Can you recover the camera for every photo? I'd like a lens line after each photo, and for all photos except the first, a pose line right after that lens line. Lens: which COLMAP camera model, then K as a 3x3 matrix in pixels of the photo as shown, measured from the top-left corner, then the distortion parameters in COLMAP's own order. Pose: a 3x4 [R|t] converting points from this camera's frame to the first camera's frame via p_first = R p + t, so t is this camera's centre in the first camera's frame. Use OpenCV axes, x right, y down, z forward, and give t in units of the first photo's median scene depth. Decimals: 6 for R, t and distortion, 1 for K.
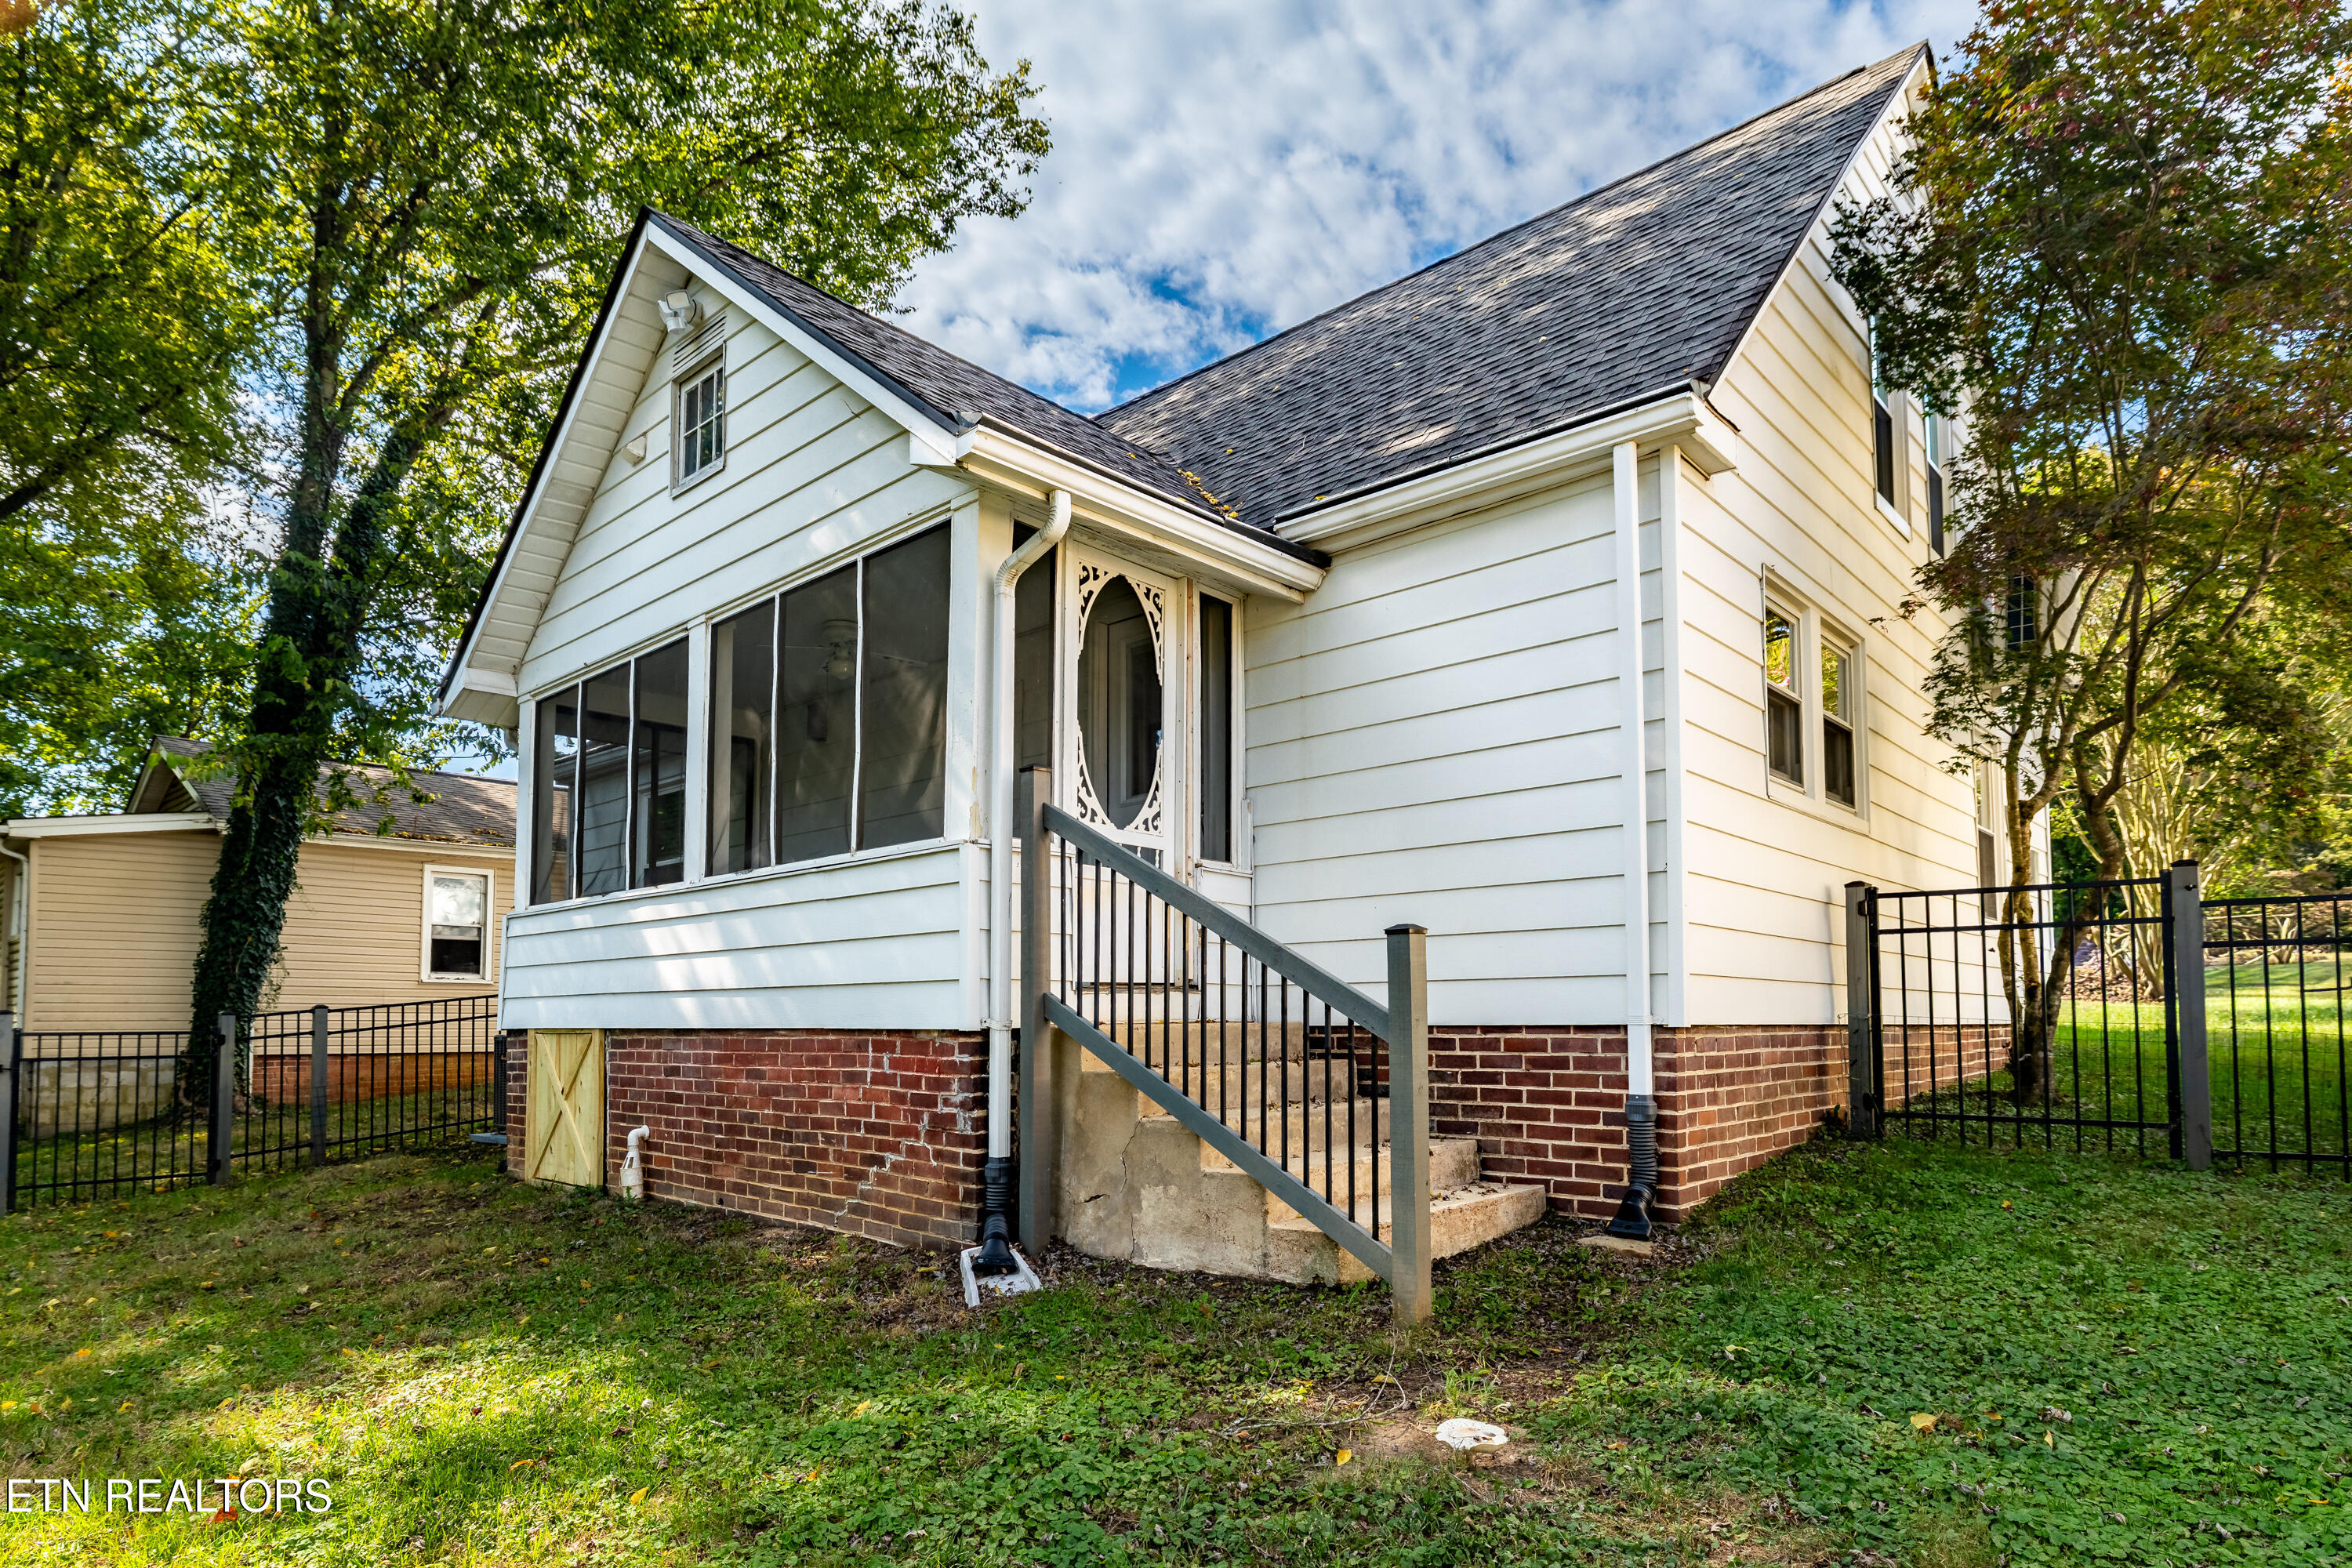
lens RADIAL K [[1265.3, 0, 1176.6], [0, 1265.3, 766.2], [0, 0, 1]] dist [-0.004395, -0.000286]
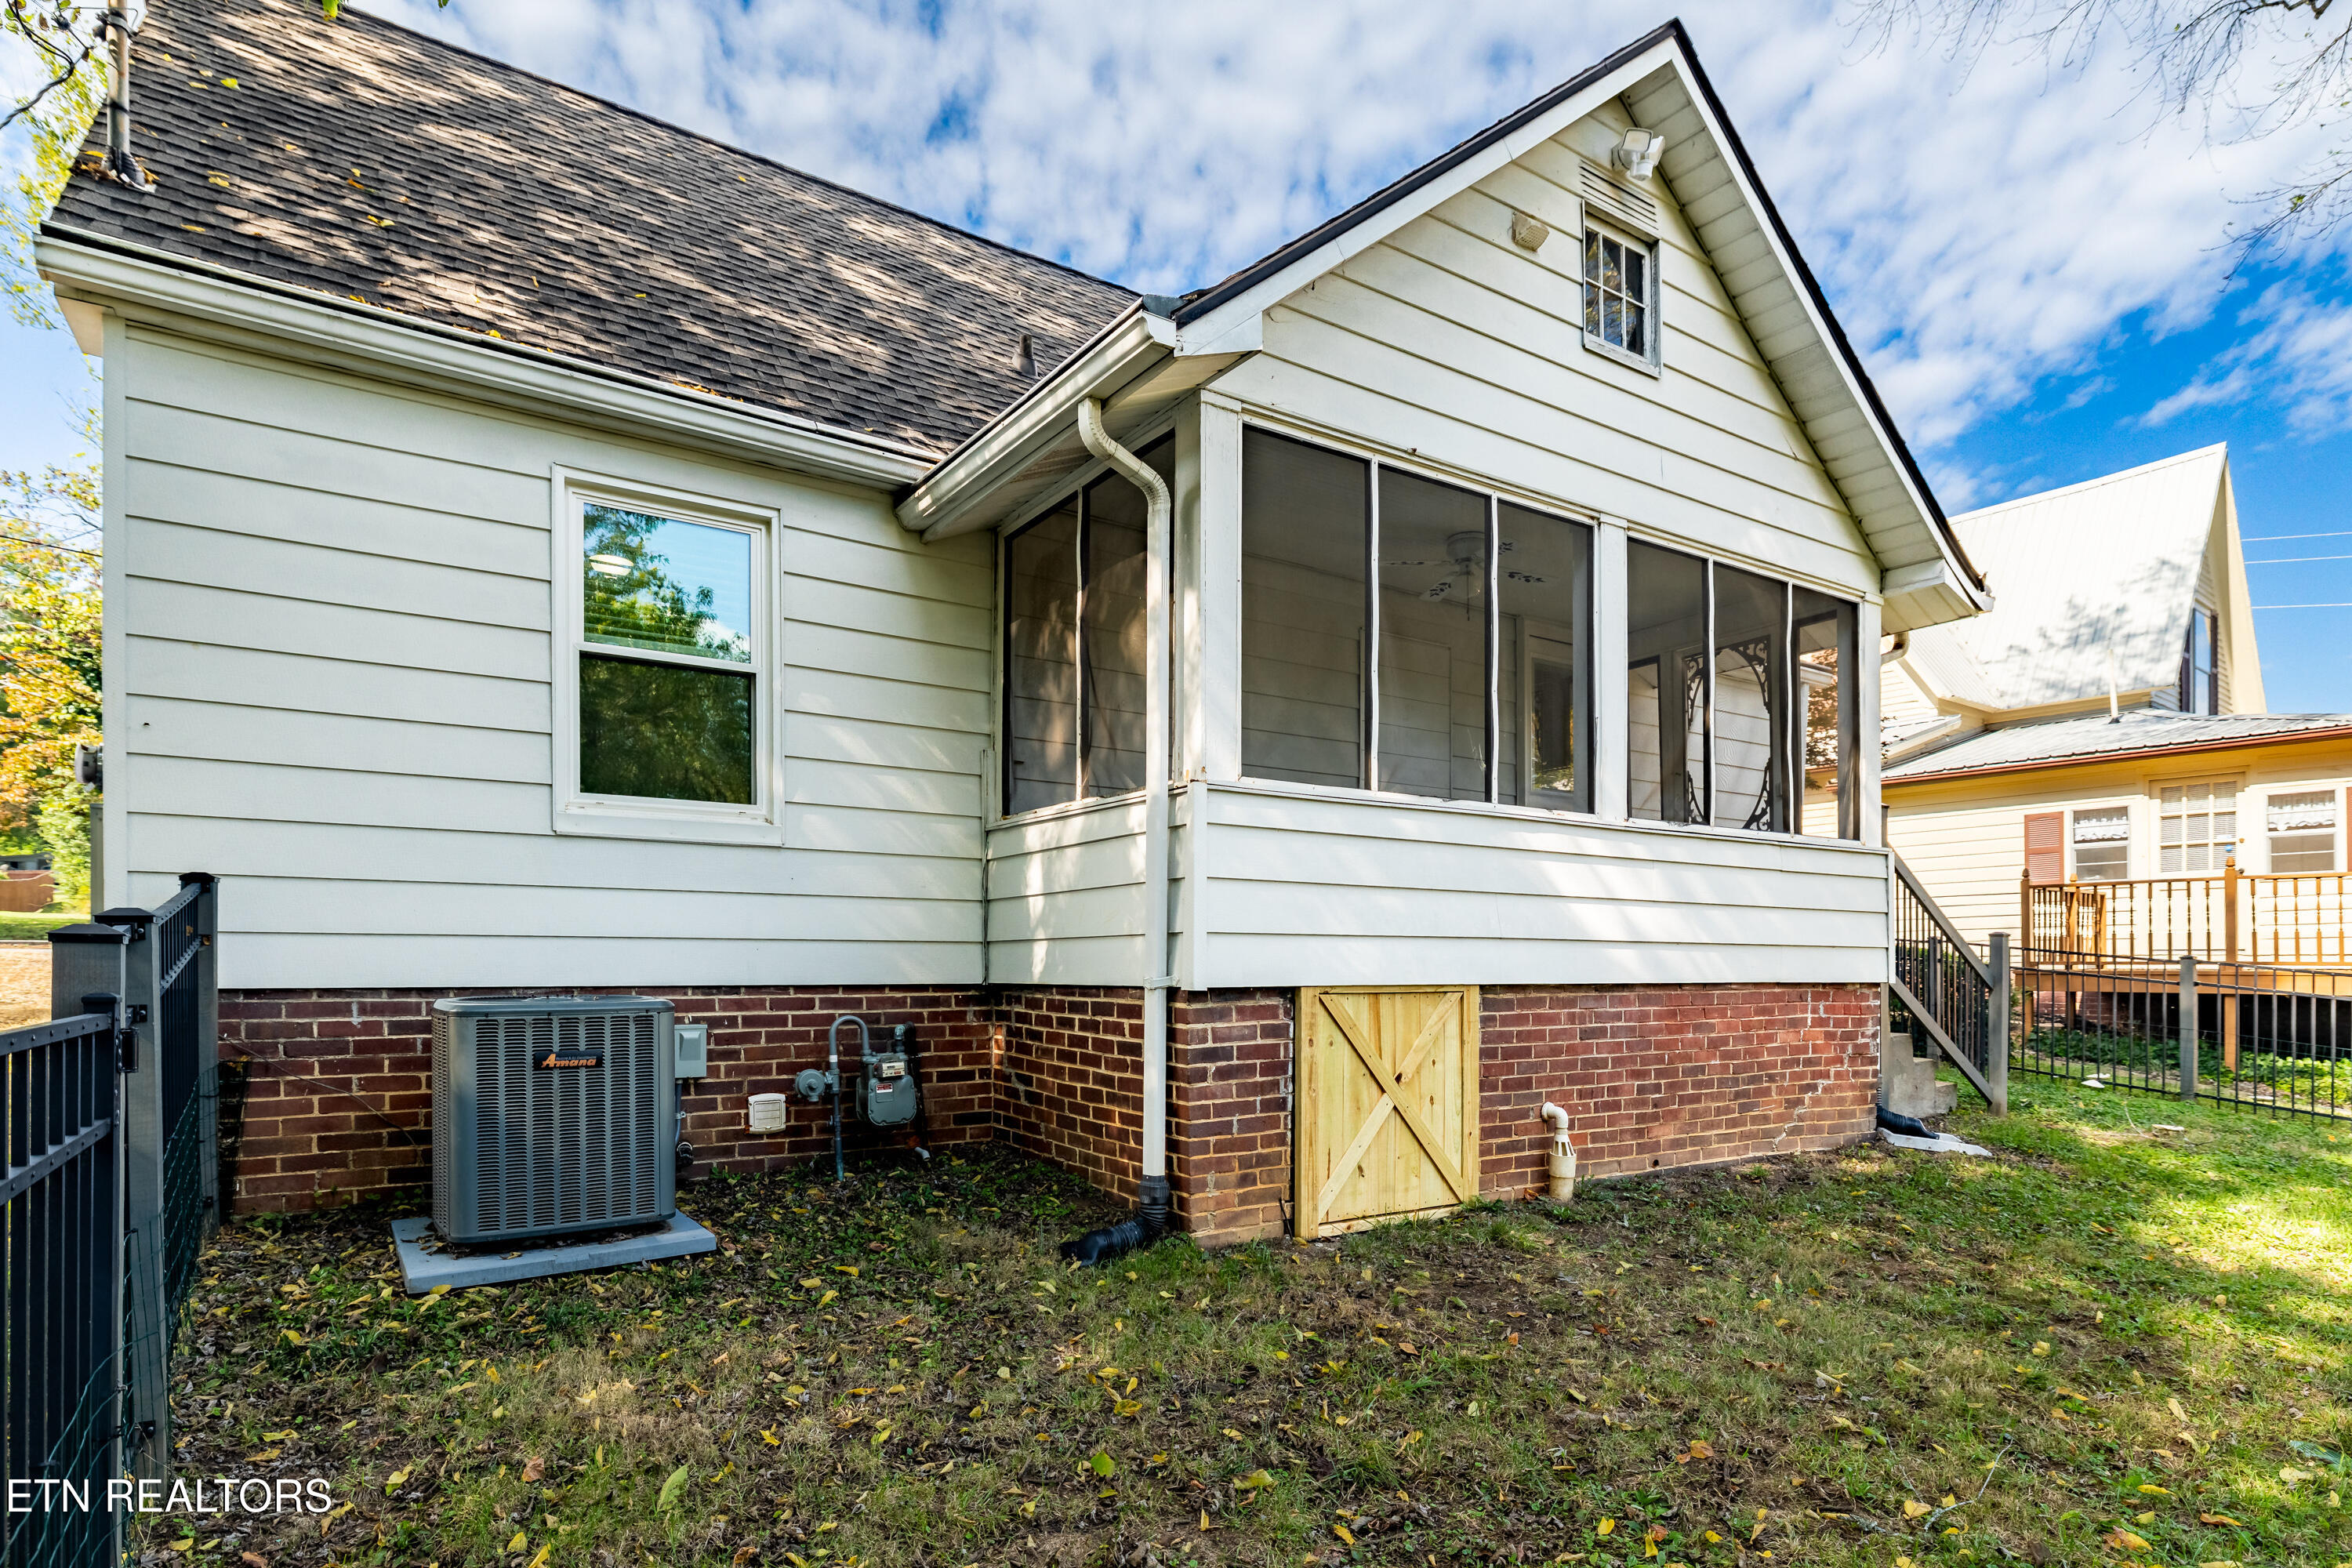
lens RADIAL K [[1265.3, 0, 1175.9], [0, 1265.3, 801.6], [0, 0, 1]] dist [-0.004395, -0.000286]
pose [[0.229831, 0.138838, 0.963276, -1.446740], [-0.192675, 0.976673, -0.094798, 0.246730], [-0.953967, -0.163812, 0.251221, 1.190949]]
